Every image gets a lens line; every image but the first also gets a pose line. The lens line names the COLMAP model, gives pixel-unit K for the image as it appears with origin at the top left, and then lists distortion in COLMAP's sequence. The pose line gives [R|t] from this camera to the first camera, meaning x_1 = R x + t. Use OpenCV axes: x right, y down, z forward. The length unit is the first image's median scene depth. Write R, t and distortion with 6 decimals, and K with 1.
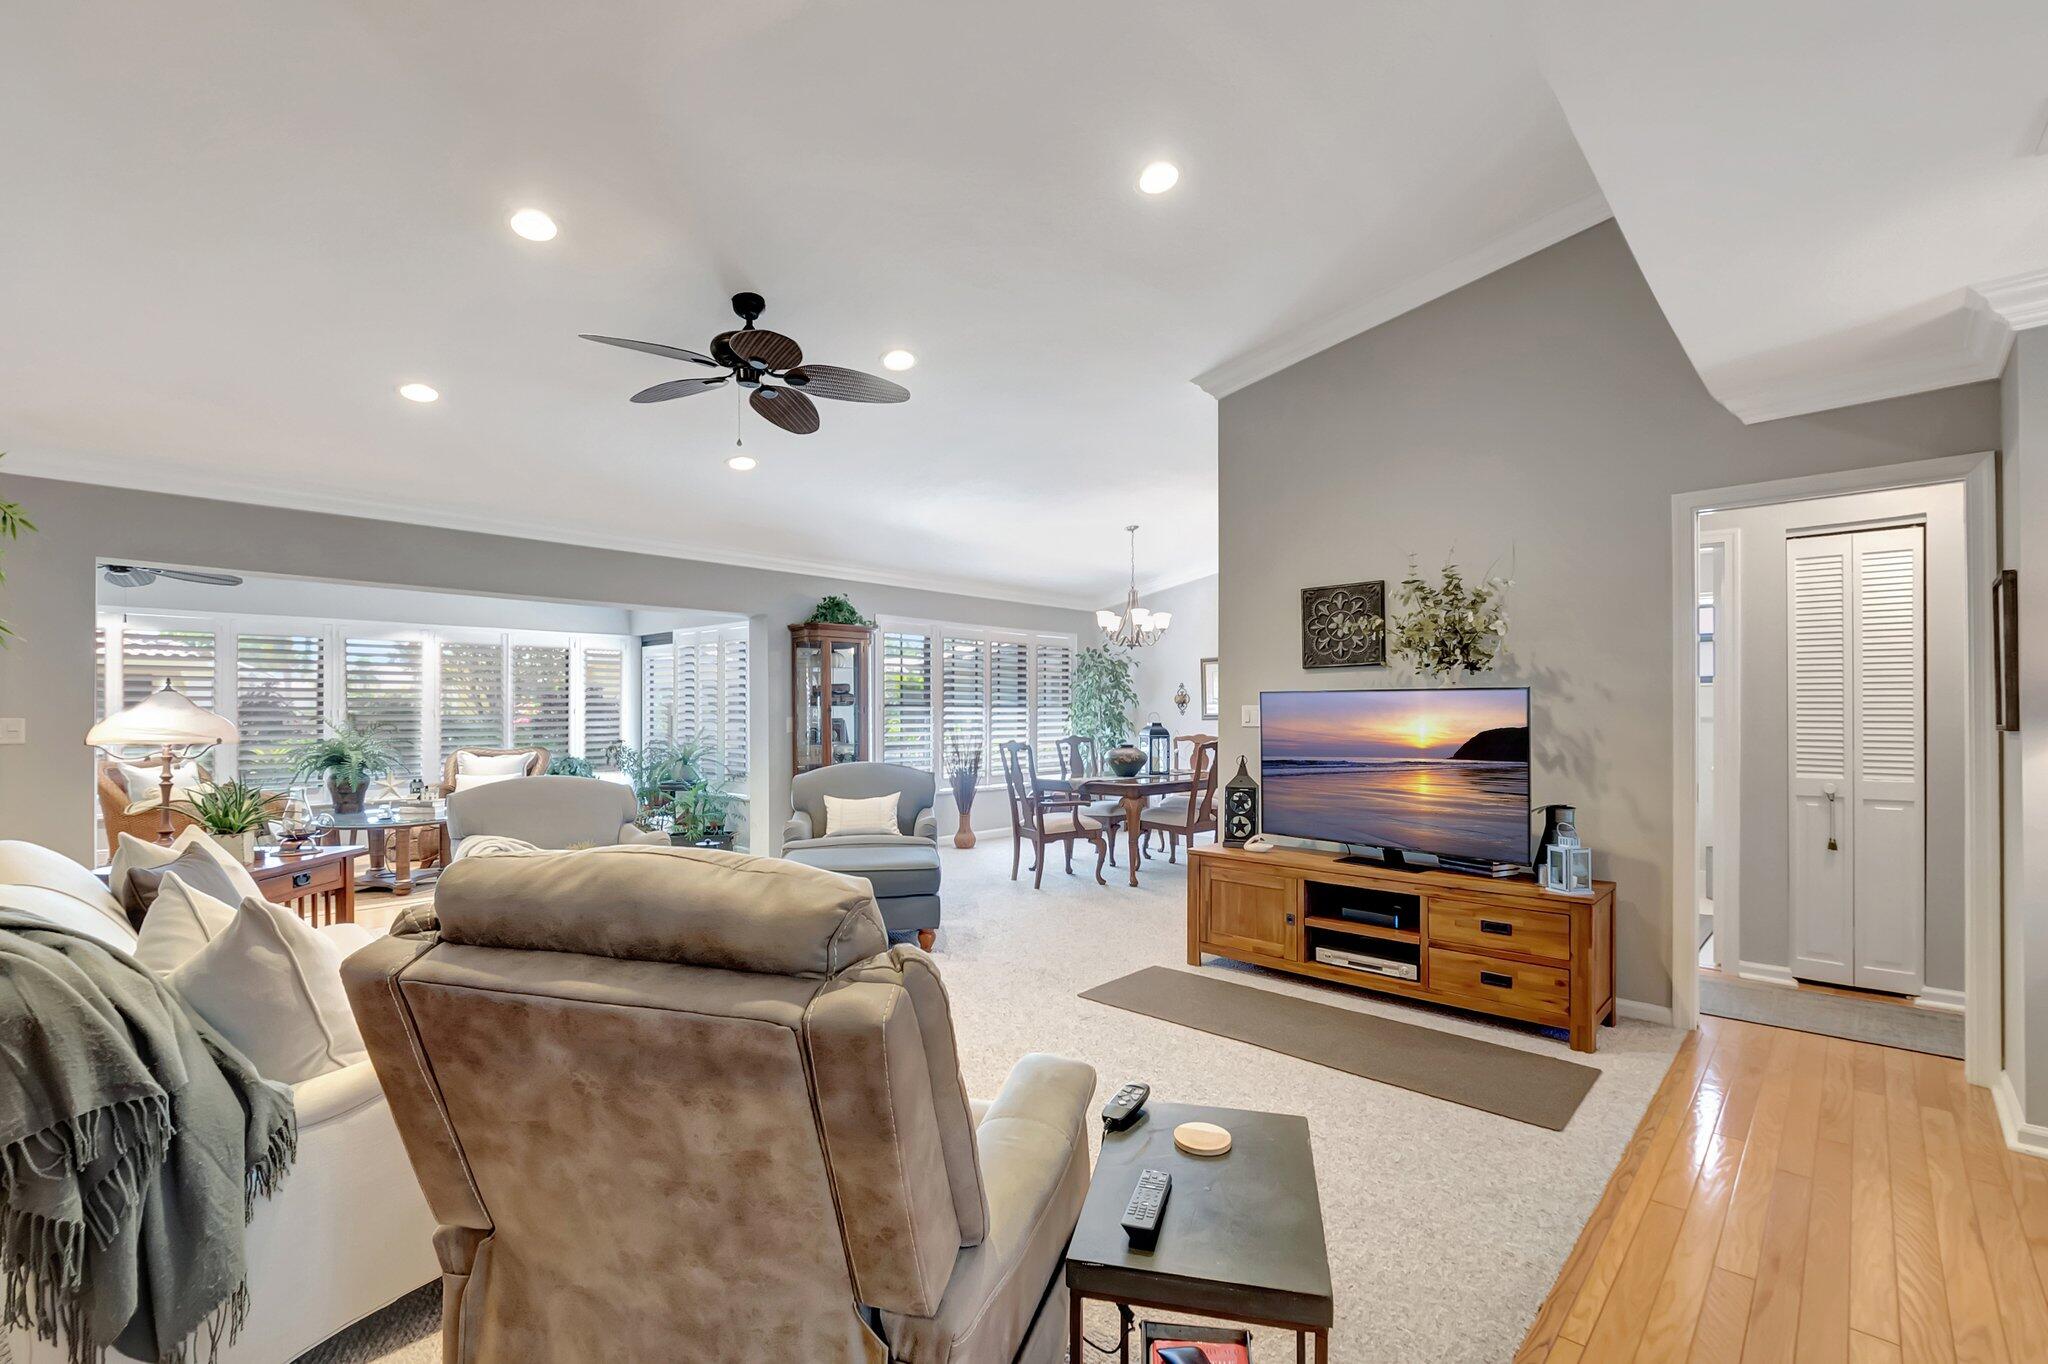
lens RADIAL K [[912.9, 0, 1037.9], [0, 912.9, 703.0], [0, 0, 1]] dist [0.001247, 0.000090]
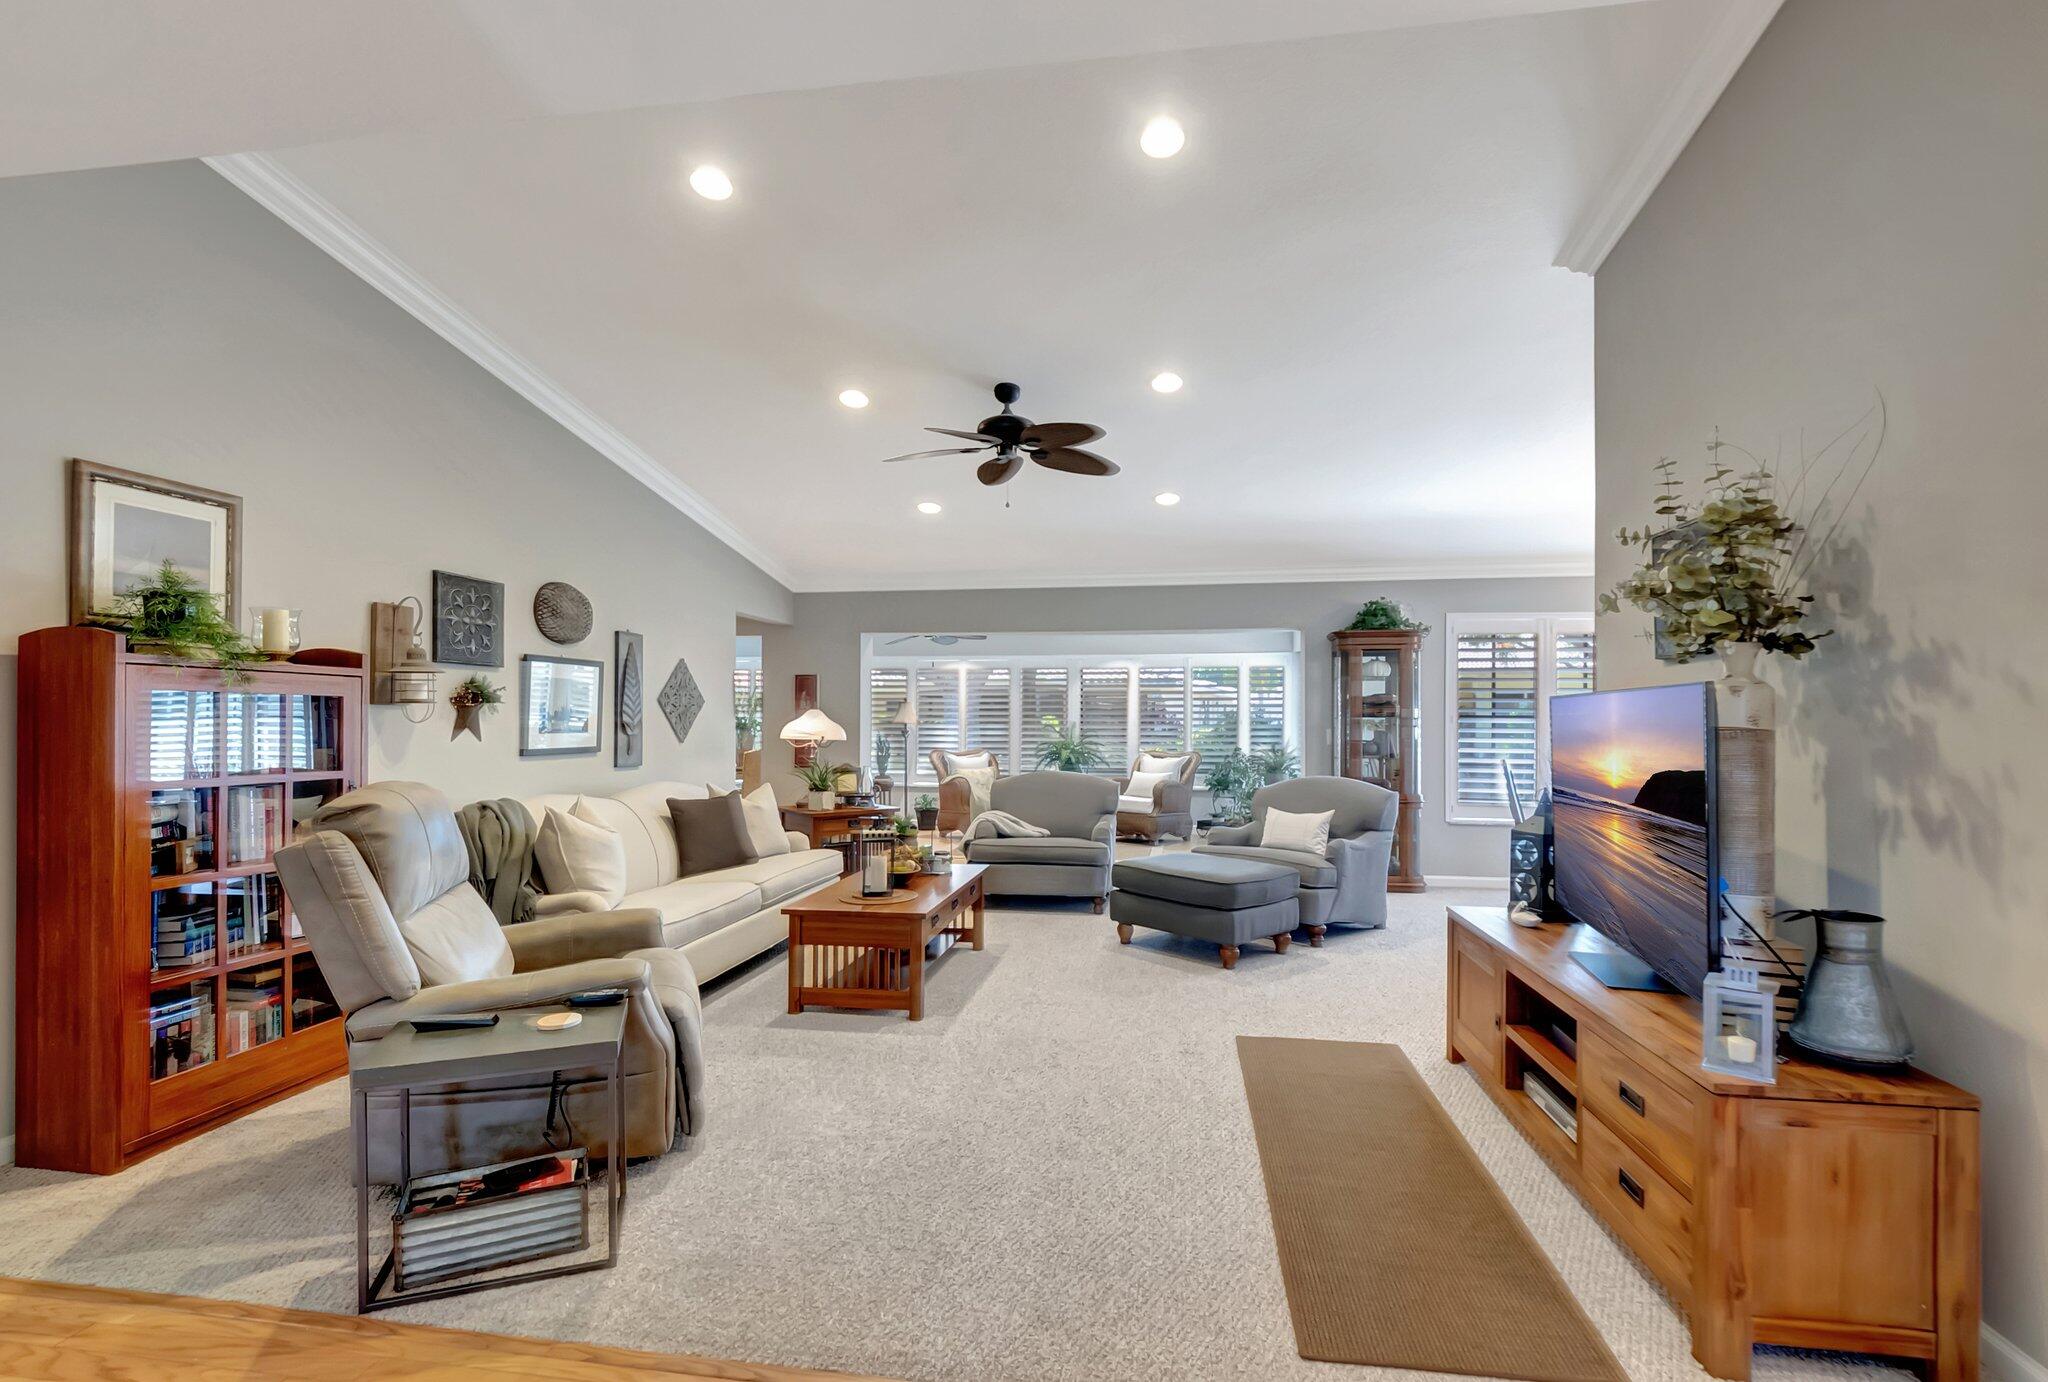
lens RADIAL K [[938.0, 0, 1019.6], [0, 938.0, 712.8], [0, 0, 1]] dist [0.000611, -0.000147]
pose [[0.537943, -0.006437, -0.842957, 0.572998], [0.005165, 0.999977, -0.004341, 0.001047], [0.842965, -0.002019, 0.537964, 0.255272]]
